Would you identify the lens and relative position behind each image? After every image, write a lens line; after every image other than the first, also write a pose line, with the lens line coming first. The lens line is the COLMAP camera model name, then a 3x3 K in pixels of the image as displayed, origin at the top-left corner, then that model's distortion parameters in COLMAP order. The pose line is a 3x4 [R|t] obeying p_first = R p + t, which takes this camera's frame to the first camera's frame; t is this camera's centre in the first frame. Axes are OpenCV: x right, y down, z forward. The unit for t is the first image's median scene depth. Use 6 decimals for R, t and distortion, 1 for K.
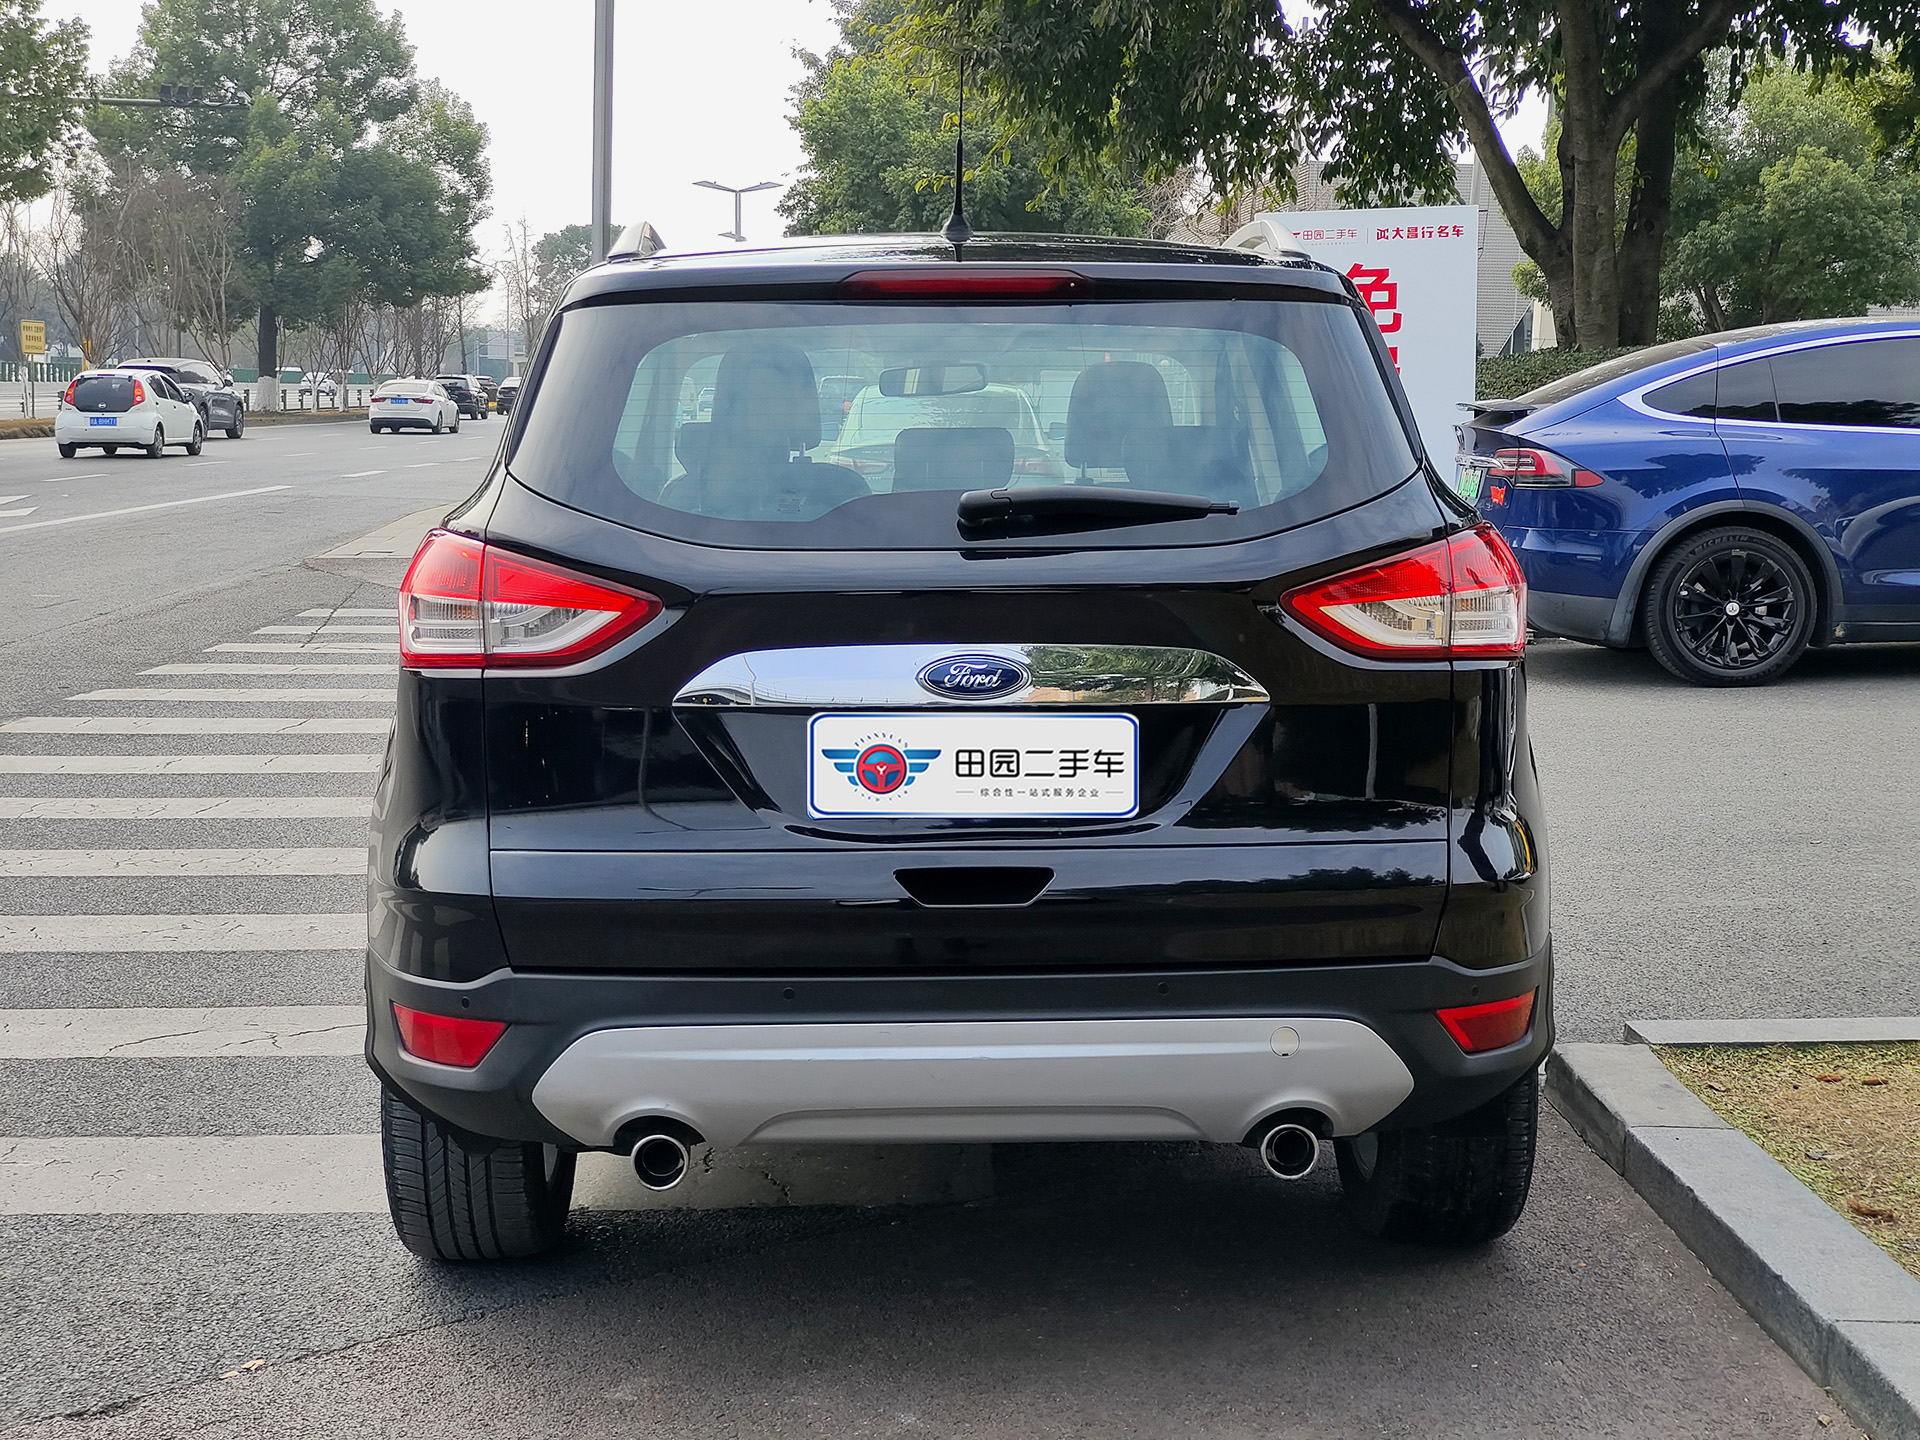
lens RADIAL K [[2651.0, 0, 963.6], [0, 2651.0, 724.6], [0, 0, 1]] dist [0.132847, 0.000000]
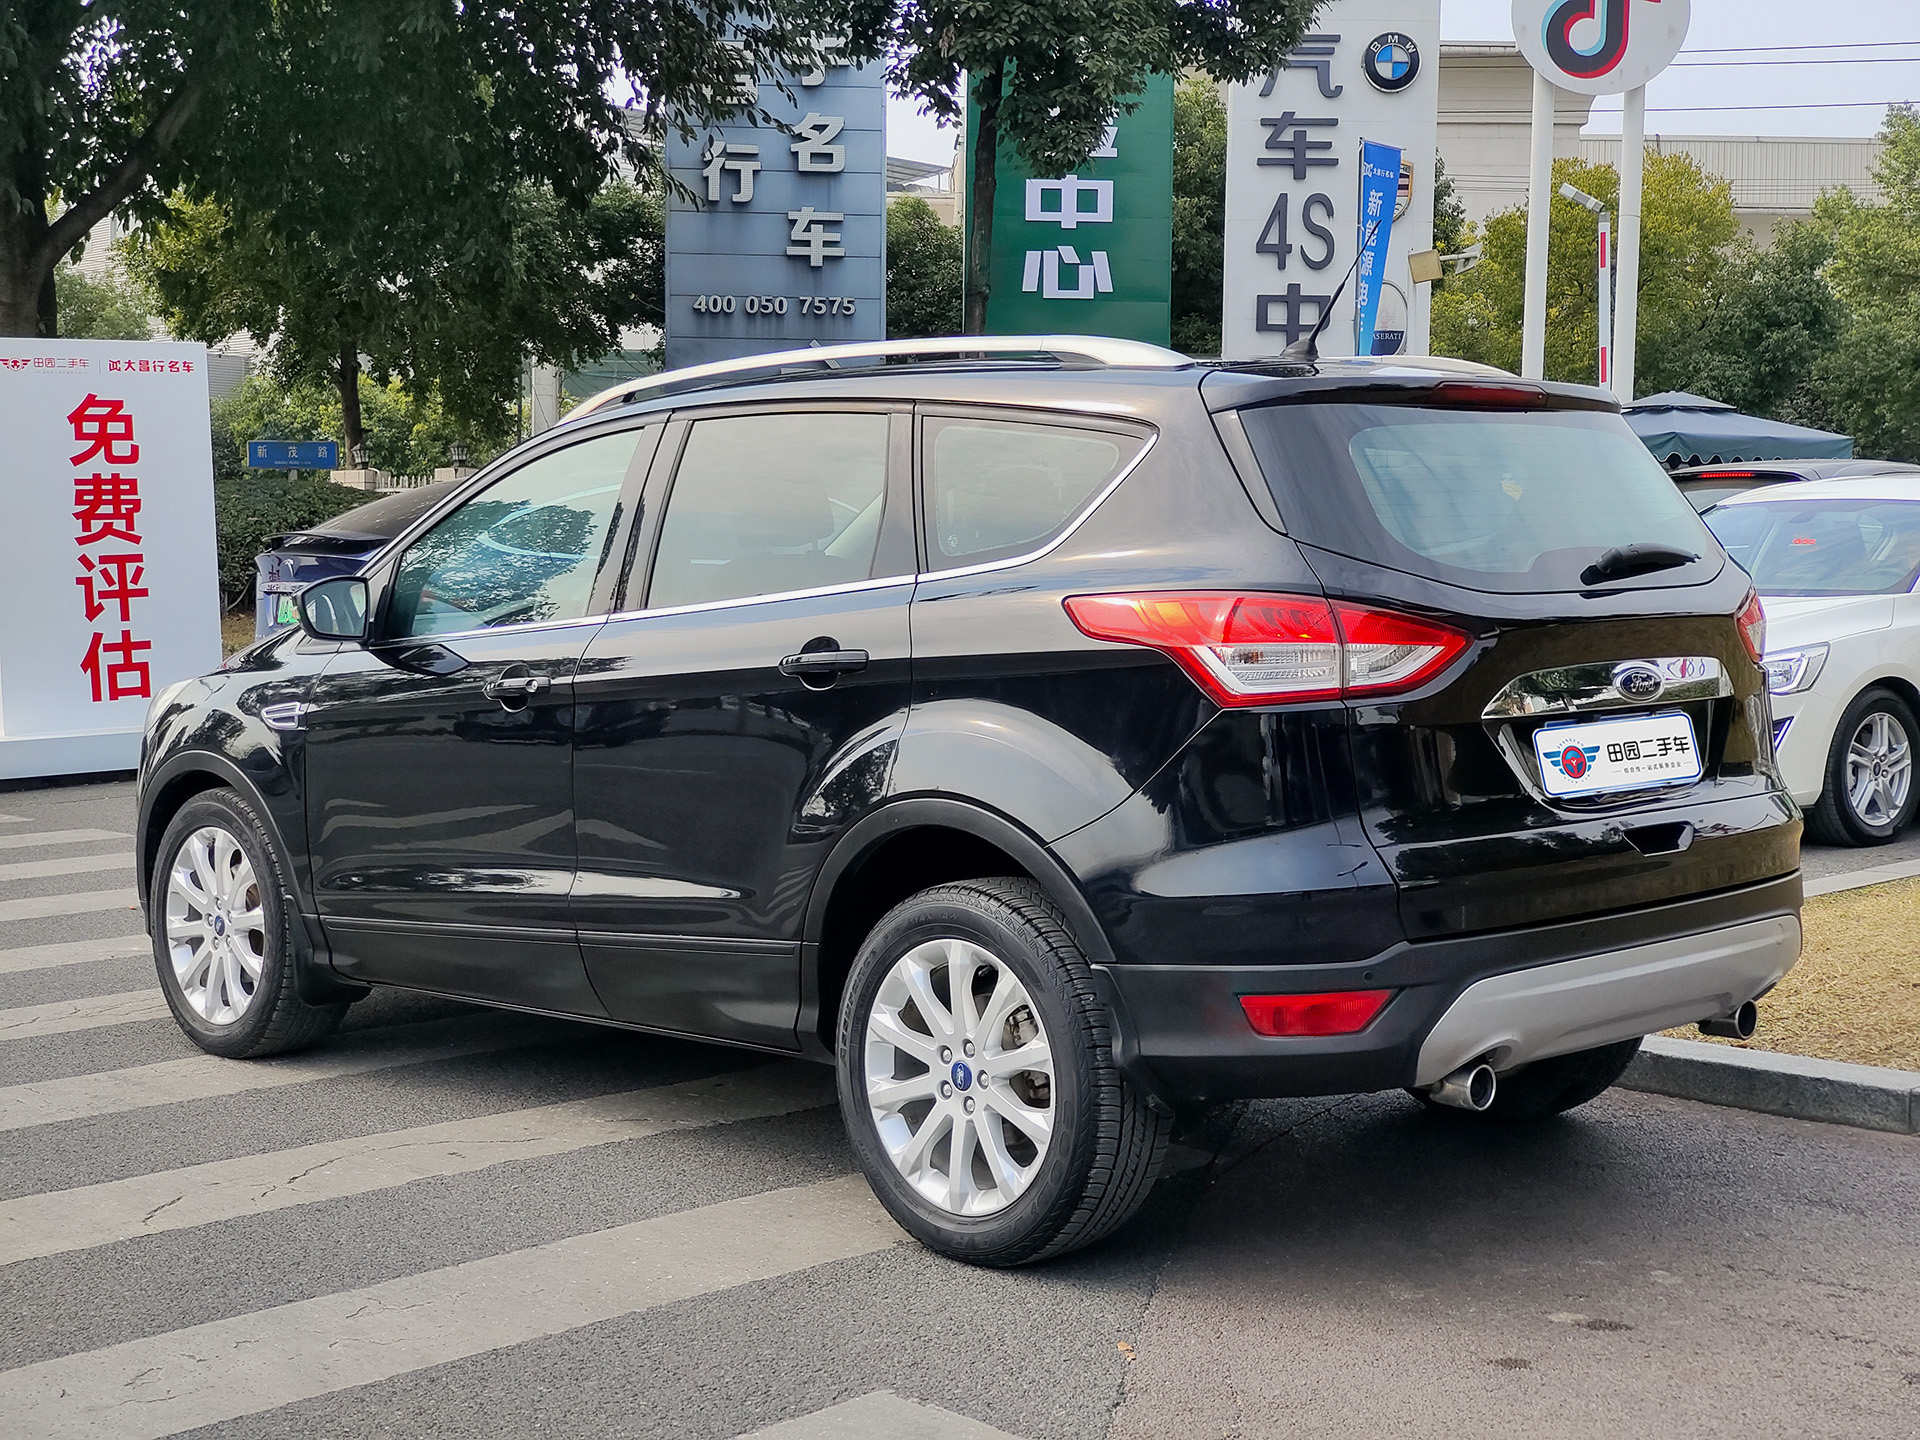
lens RADIAL K [[2651.0, 0, 967.0], [0, 2651.0, 713.6], [0, 0, 1]] dist [0.132847, 0.000000]
pose [[0.711986, -0.041139, 0.700987, -0.901695], [0.085981, 0.995878, -0.028884, 0.004616], [-0.696910, 0.080836, 0.712589, 0.208431]]
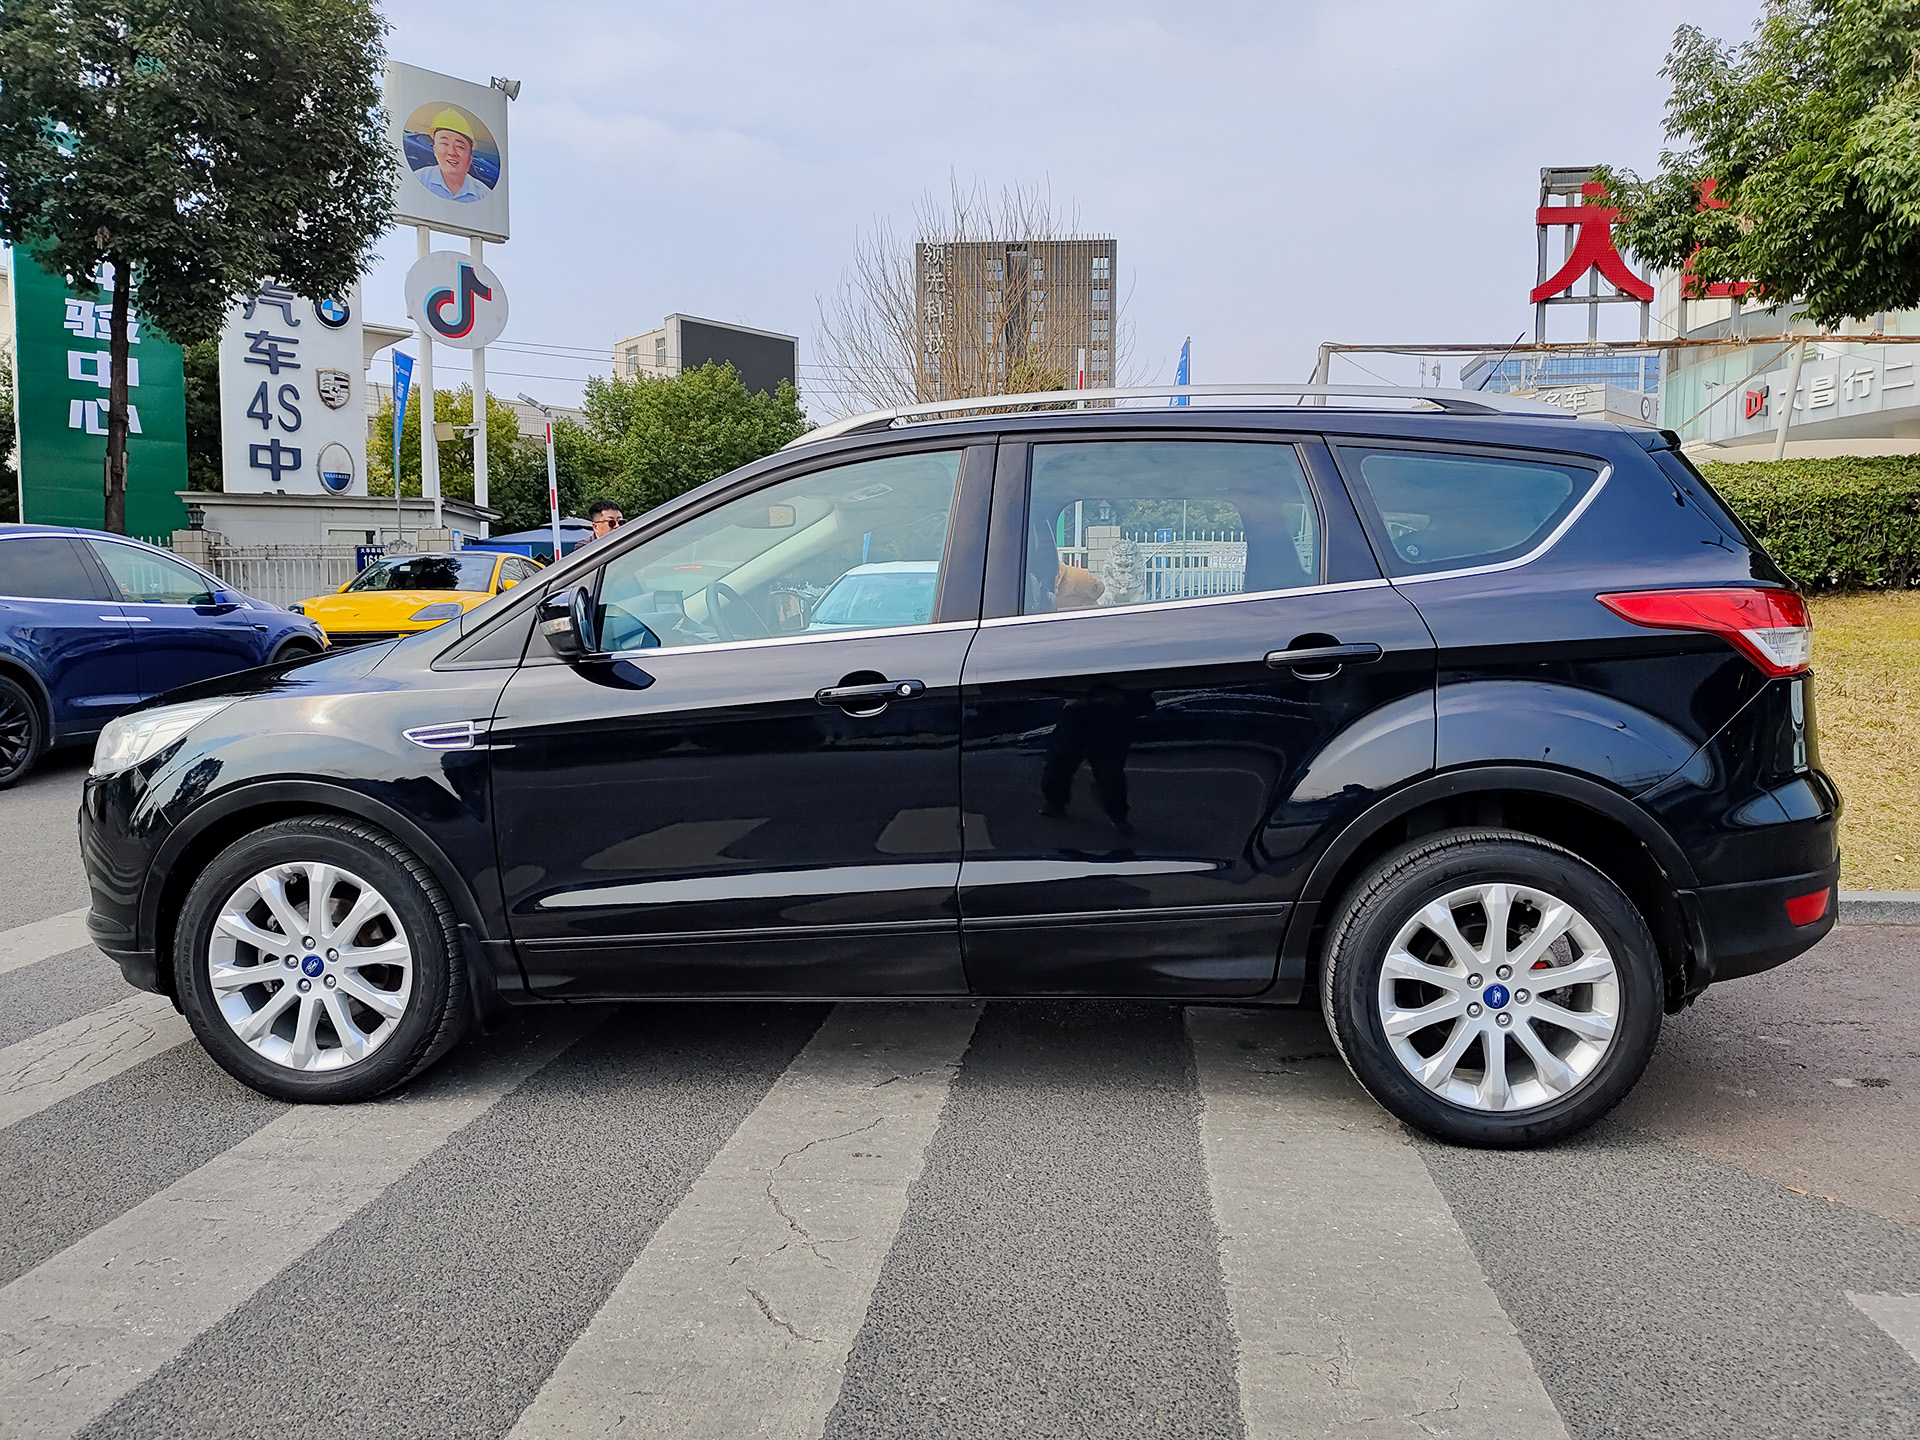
lens RADIAL K [[1331.7, 0, 959.9], [0, 1331.7, 714.5], [0, 0, 1]] dist [0.027553, -0.010605]
pose [[0.077355, -0.073231, 0.994311, -0.818115], [0.123816, 0.990284, 0.063302, -0.081783], [-0.989285, 0.118215, 0.085671, 1.098643]]
